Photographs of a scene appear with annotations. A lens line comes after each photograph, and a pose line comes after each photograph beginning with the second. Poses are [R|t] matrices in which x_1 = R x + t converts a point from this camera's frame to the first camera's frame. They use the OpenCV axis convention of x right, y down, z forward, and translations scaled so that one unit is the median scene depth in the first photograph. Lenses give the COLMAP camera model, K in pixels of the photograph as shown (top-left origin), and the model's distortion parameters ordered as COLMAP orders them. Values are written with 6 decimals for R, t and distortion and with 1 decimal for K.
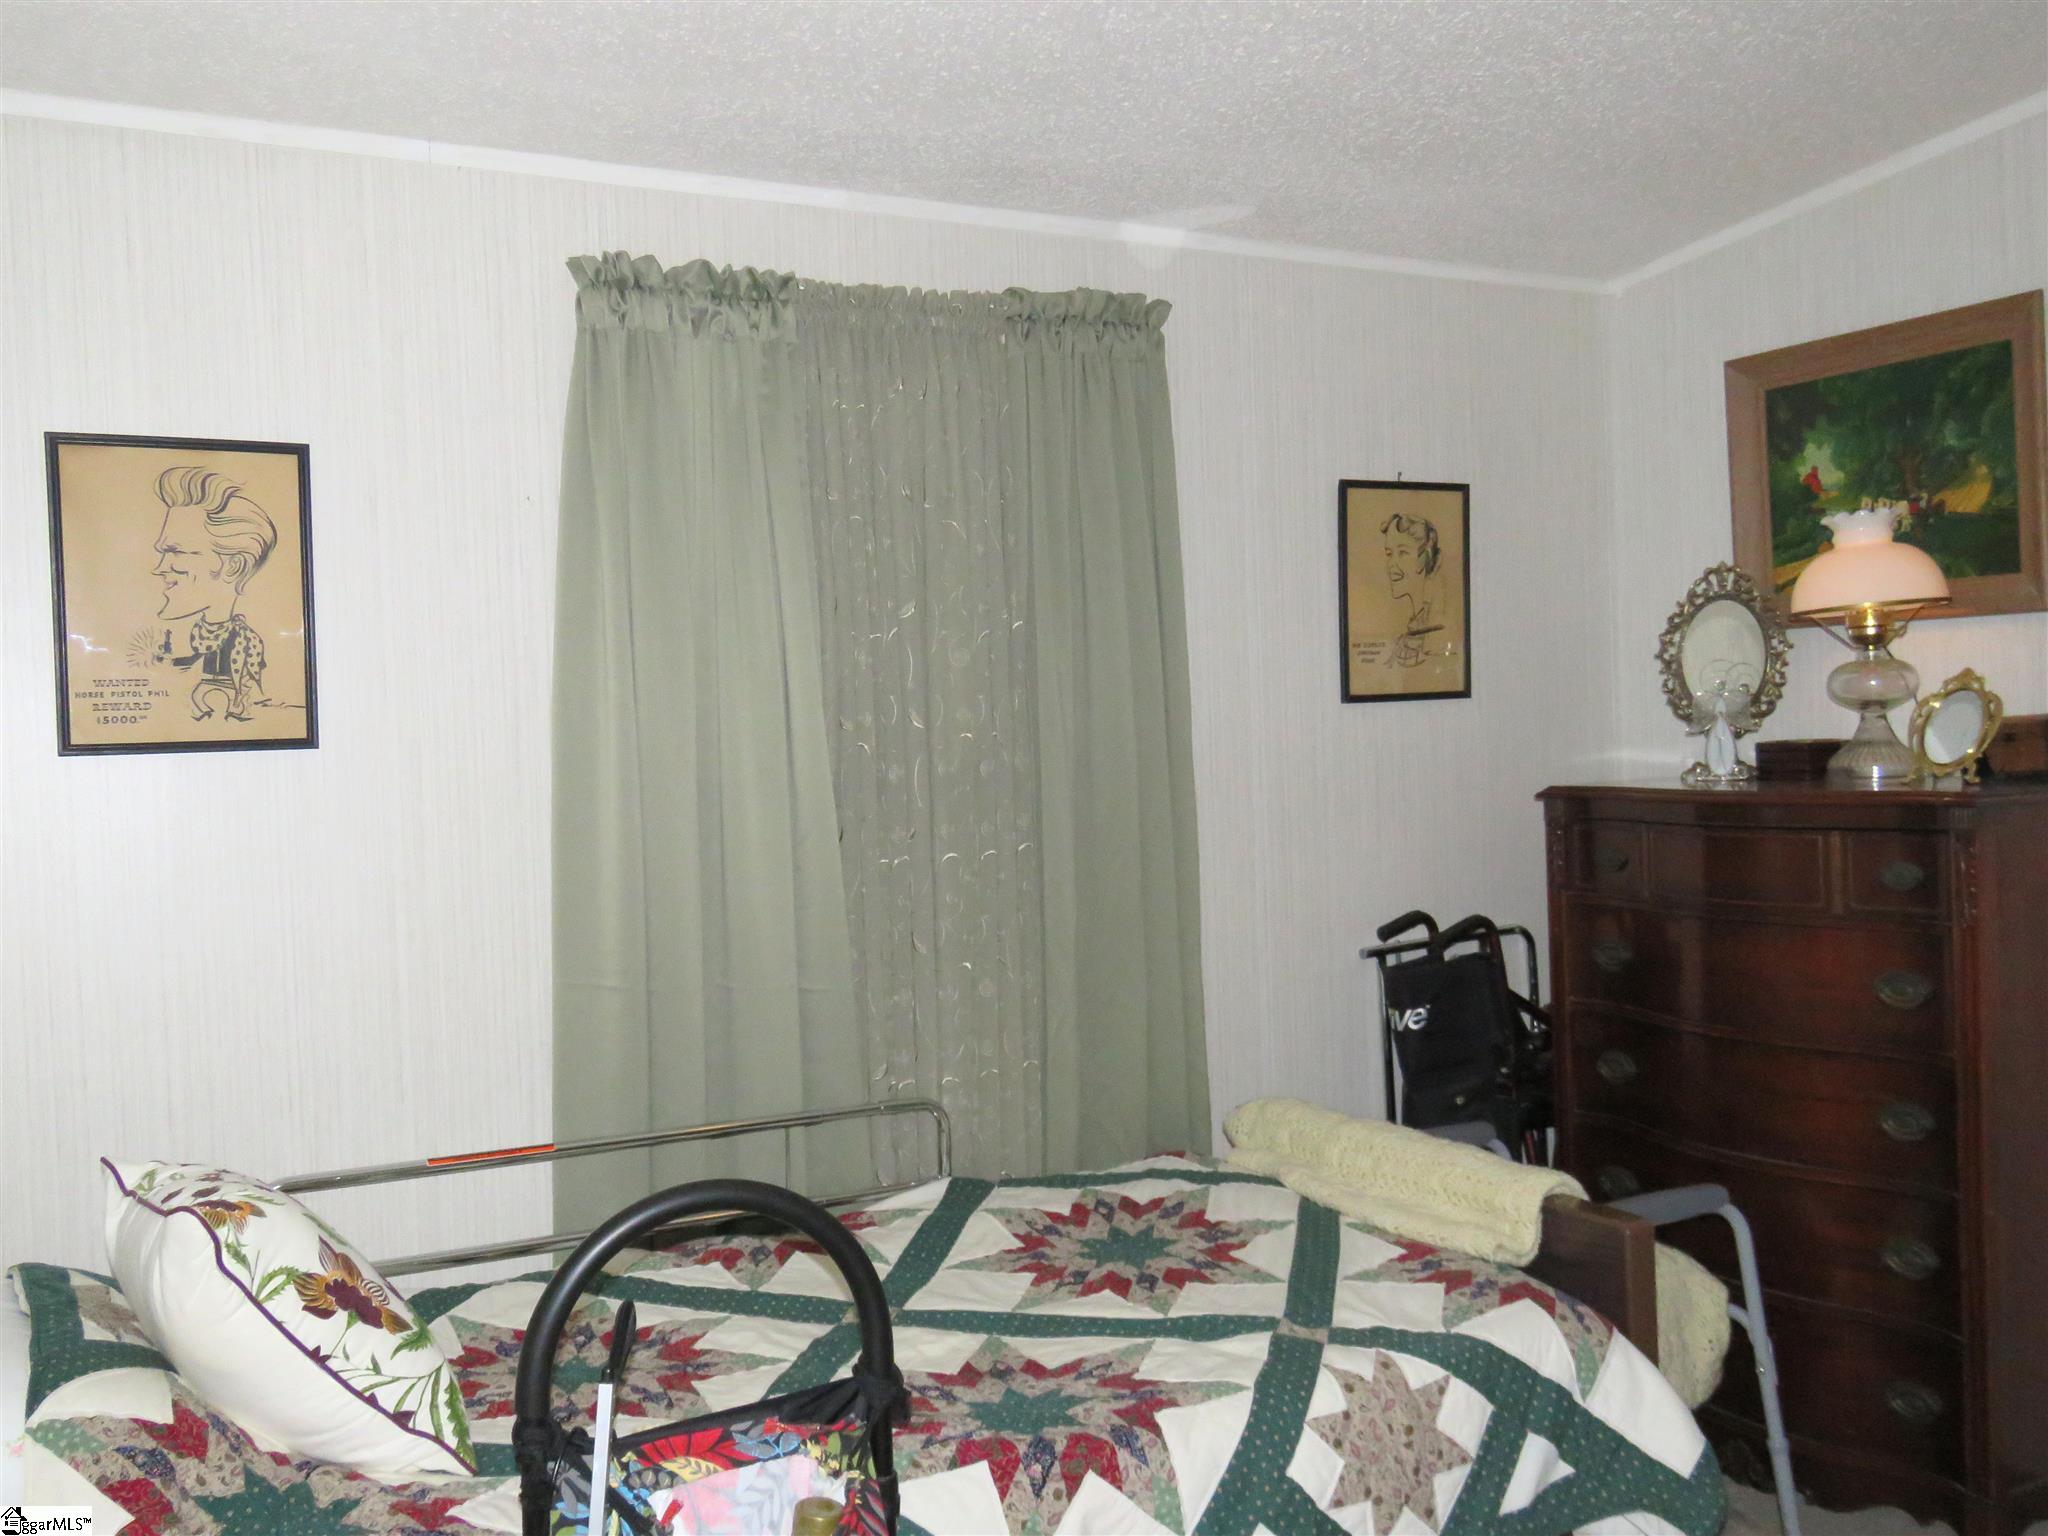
lens RADIAL K [[1787.2, 0, 1024.0], [0, 1787.2, 768.0], [0, 0, 1]] dist [0.008201, -0.024048]
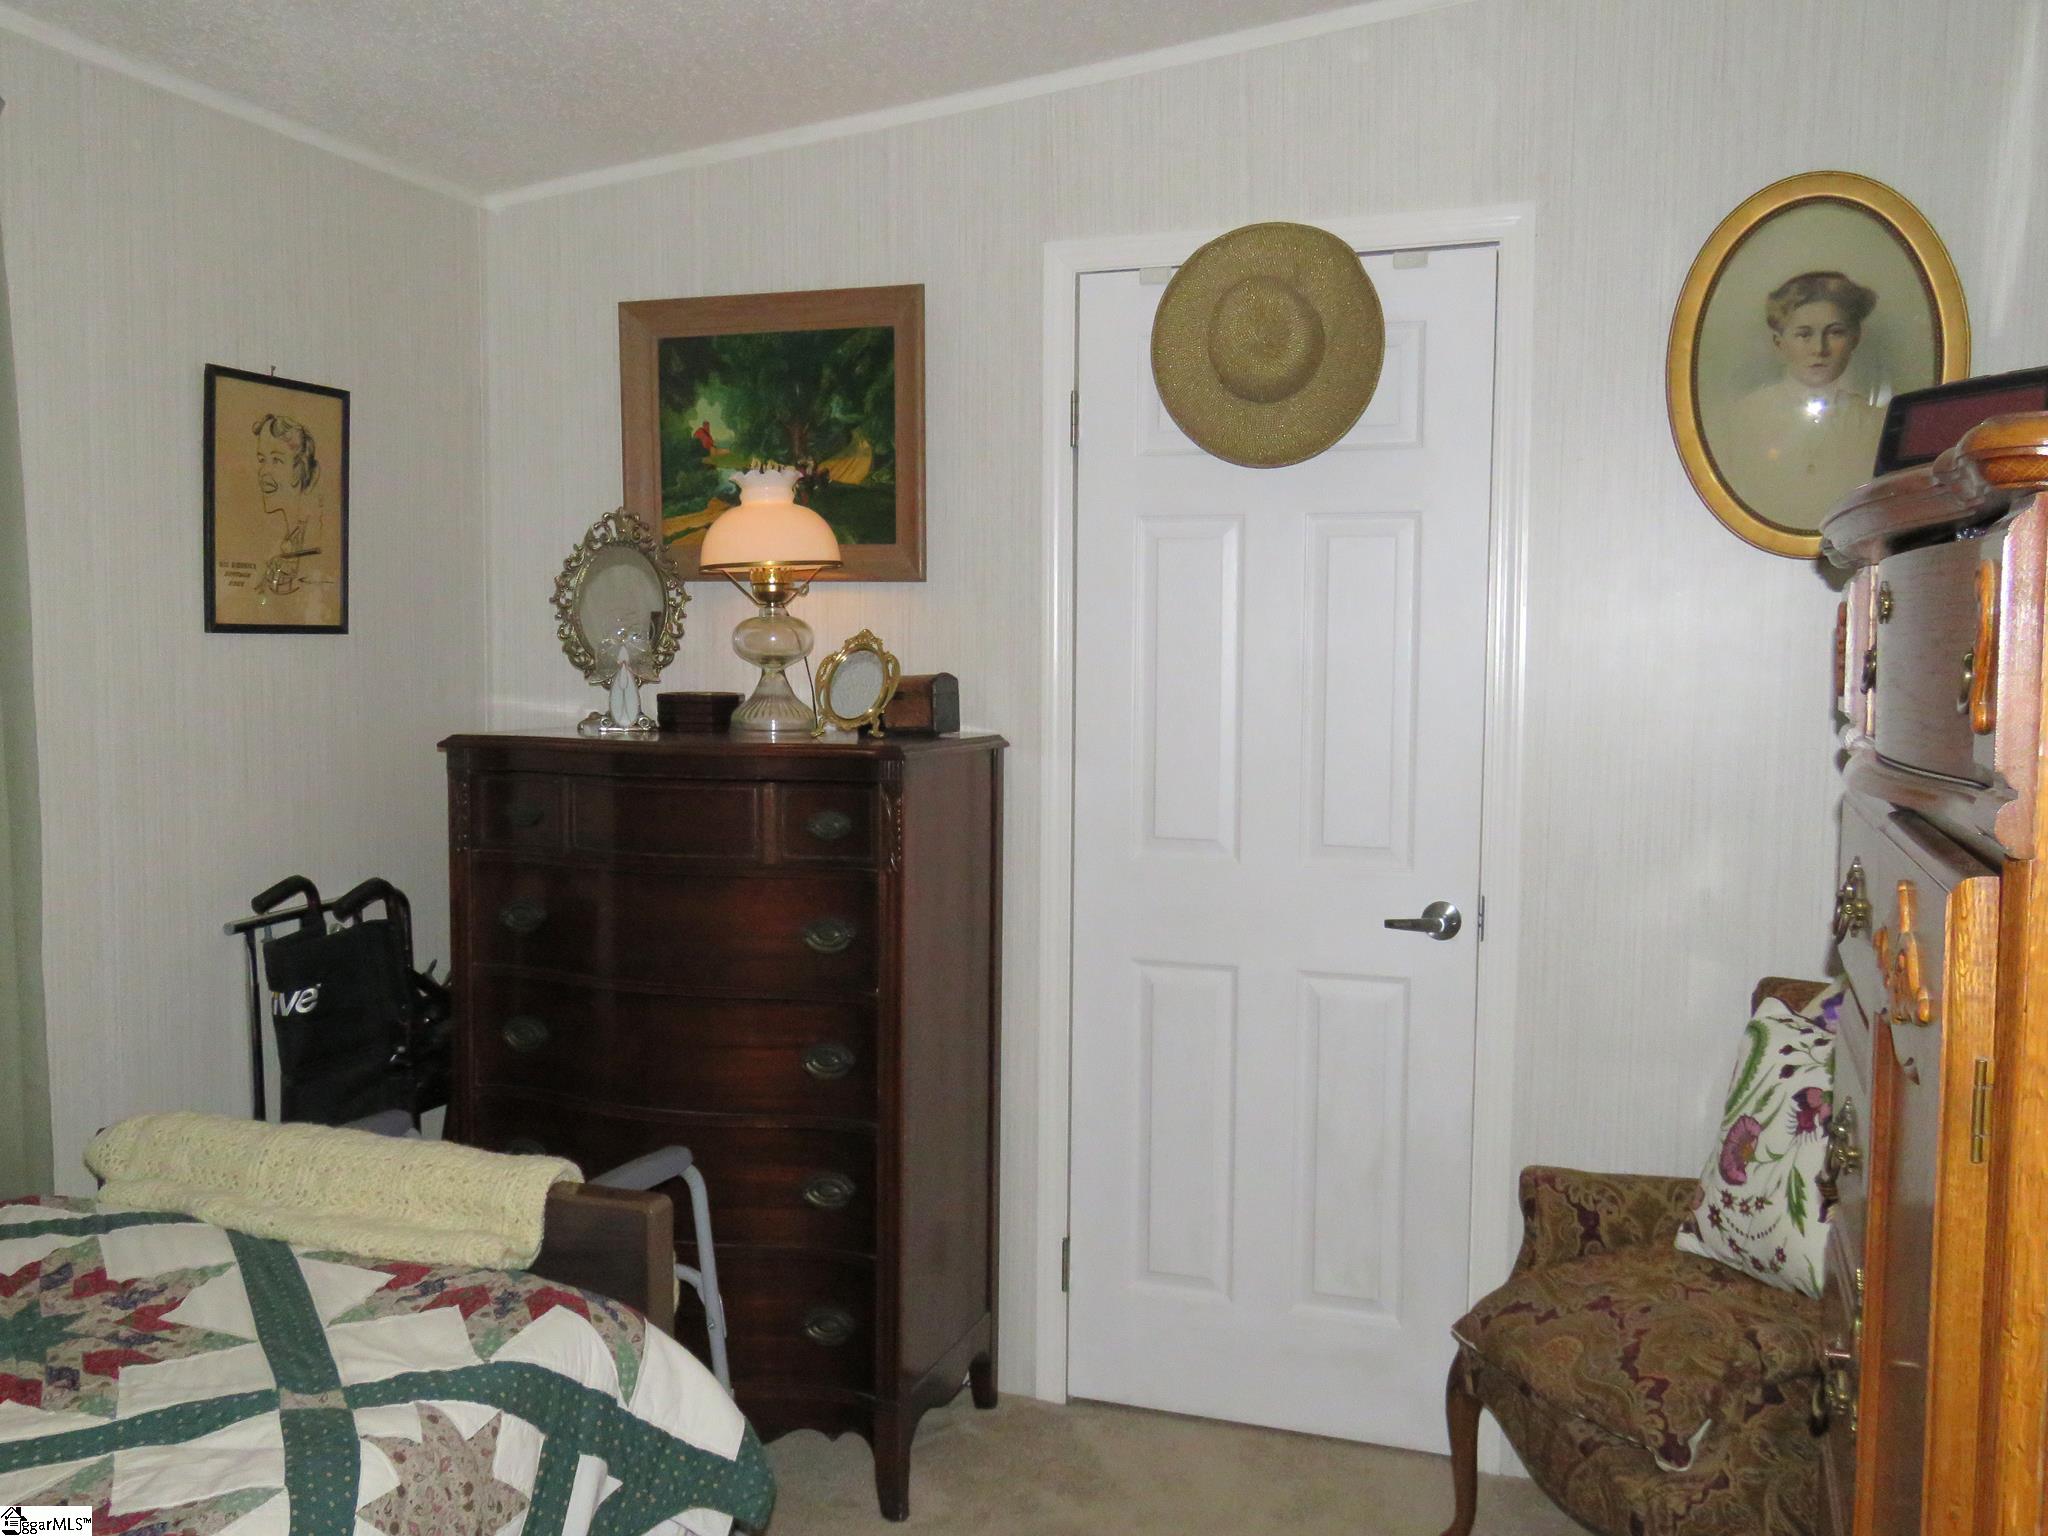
lens RADIAL K [[1787.2, 0, 1024.0], [0, 1787.2, 768.0], [0, 0, 1]] dist [0.008201, -0.024048]
pose [[0.750029, 0.001558, 0.661404, -0.110762], [-0.020550, 0.999569, 0.020950, 0.002430], [-0.661086, -0.029305, 0.749738, 0.143608]]
